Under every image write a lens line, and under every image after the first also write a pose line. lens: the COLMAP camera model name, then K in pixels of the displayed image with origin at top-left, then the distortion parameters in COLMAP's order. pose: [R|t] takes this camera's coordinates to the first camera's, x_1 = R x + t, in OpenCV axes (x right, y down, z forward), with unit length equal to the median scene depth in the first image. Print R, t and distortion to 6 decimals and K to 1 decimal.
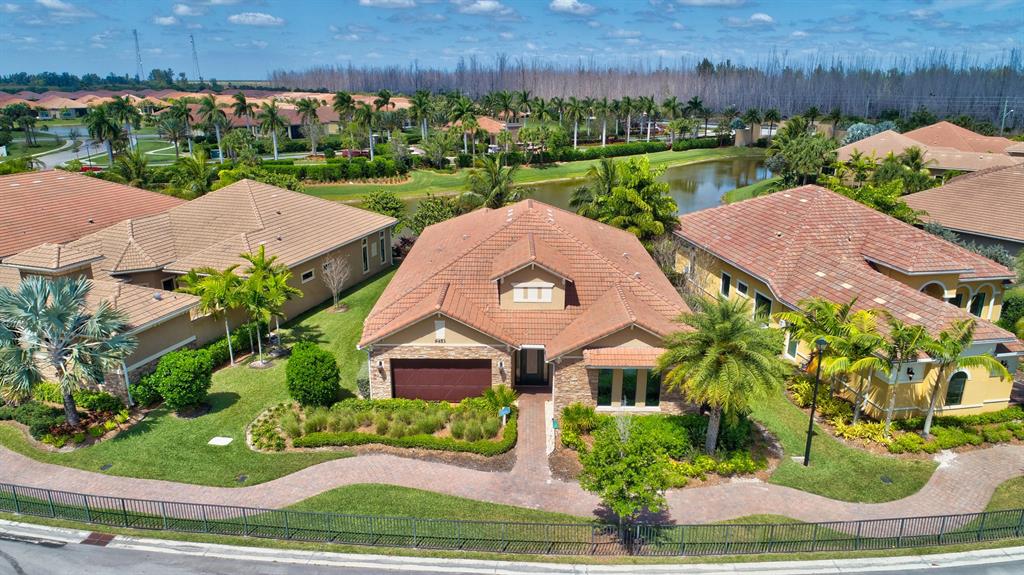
lens RADIAL K [[681.7, 0, 513.5], [0, 681.7, 289.3], [0, 0, 1]] dist [-0.003703, 0.000470]
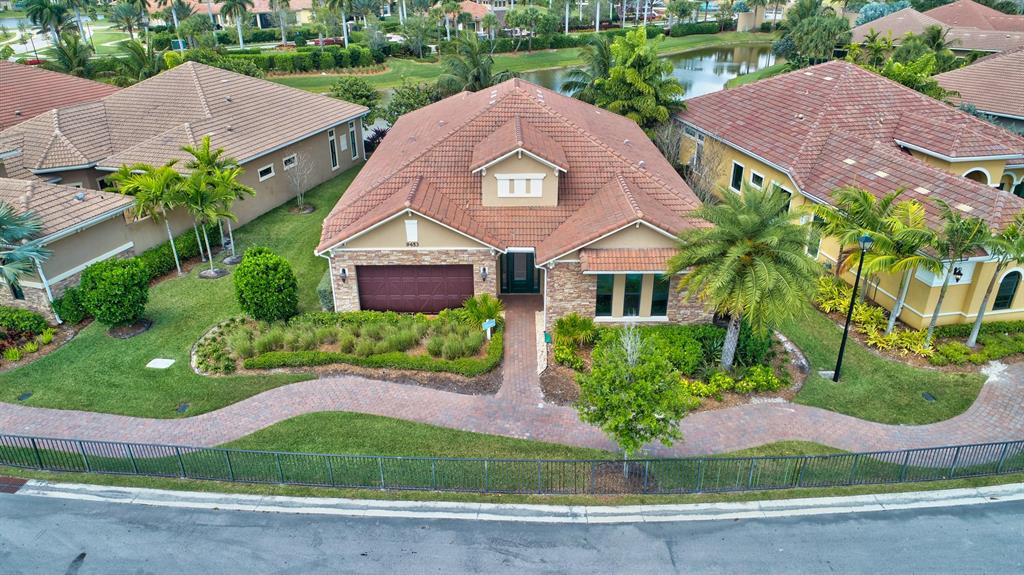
lens RADIAL K [[681.7, 0, 513.2], [0, 681.7, 288.4], [0, 0, 1]] dist [-0.003703, 0.000470]
pose [[0.999823, -0.014667, 0.011791, 0.007924], [0.012839, 0.989717, 0.142462, 0.010617], [-0.013759, -0.142285, 0.989730, 0.143307]]
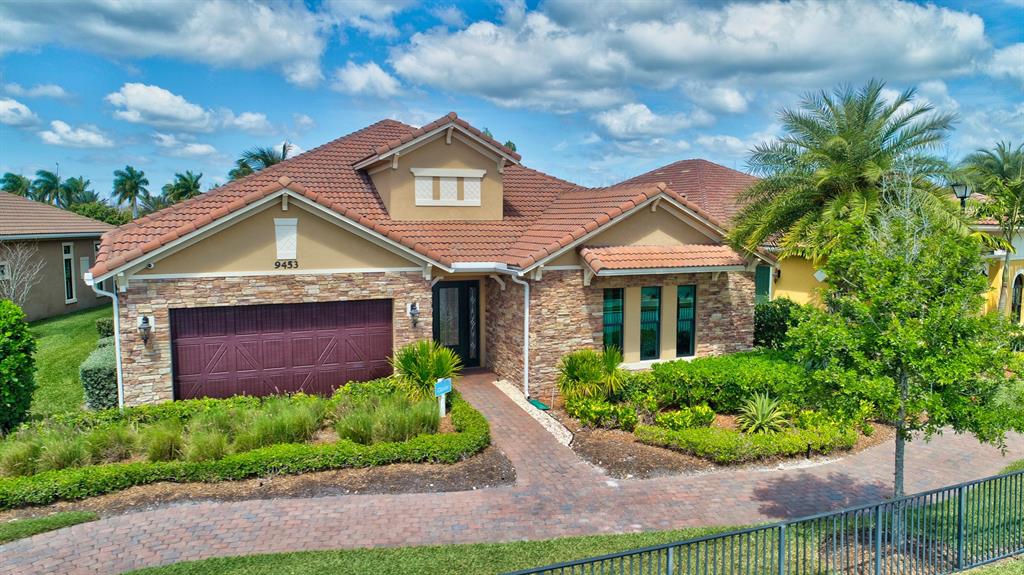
lens RADIAL K [[681.7, 0, 511.4], [0, 681.7, 291.4], [0, 0, 1]] dist [-0.003703, 0.000470]
pose [[0.921902, -0.044950, 0.384808, -0.146203], [0.120158, 0.977442, -0.173691, 0.195478], [-0.368320, 0.206364, 0.906507, 0.510415]]
